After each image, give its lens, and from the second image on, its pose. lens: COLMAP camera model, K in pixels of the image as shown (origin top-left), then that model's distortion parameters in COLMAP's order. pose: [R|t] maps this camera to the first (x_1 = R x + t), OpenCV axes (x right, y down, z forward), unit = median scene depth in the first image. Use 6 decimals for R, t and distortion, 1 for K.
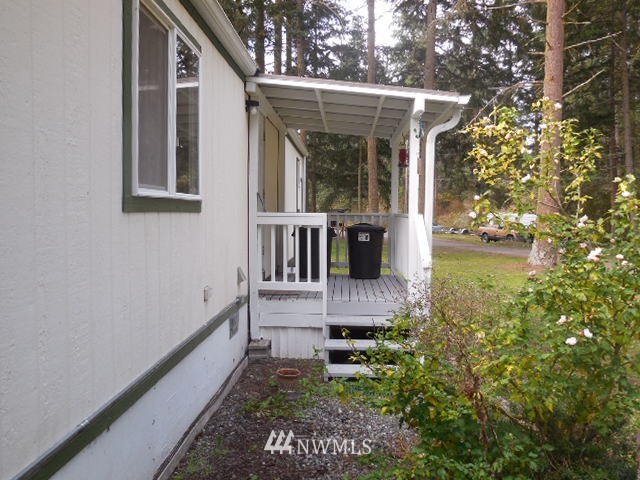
lens RADIAL K [[558.1, 0, 322.1], [0, 558.1, 237.4], [0, 0, 1]] dist [0.010004, 0.001590]
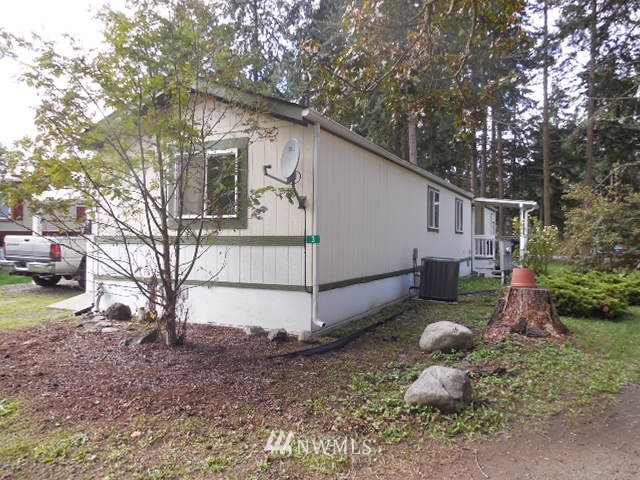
lens RADIAL K [[481.2, 0, 321.6], [0, 481.2, 239.2], [0, 0, 1]] dist [-0.007426, -0.007795]
pose [[0.916885, -0.000792, -0.399151, 0.218682], [-0.019416, 0.998726, -0.046582, 0.145820], [0.398679, 0.050461, 0.915701, -2.233859]]
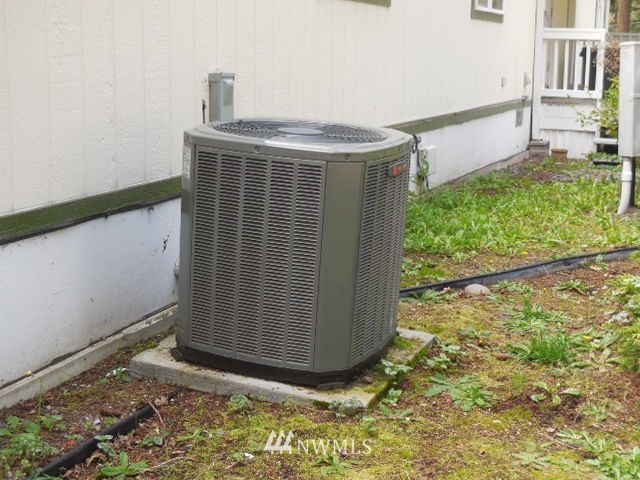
lens RADIAL K [[1001.1, 0, 321.6], [0, 1001.1, 241.4], [0, 0, 1]] dist [-0.045344, 0.000000]
pose [[0.943657, 0.071844, -0.323032, 0.148005], [-0.025377, 0.988985, 0.145825, 0.103084], [0.329950, -0.129411, 0.935086, -1.132603]]
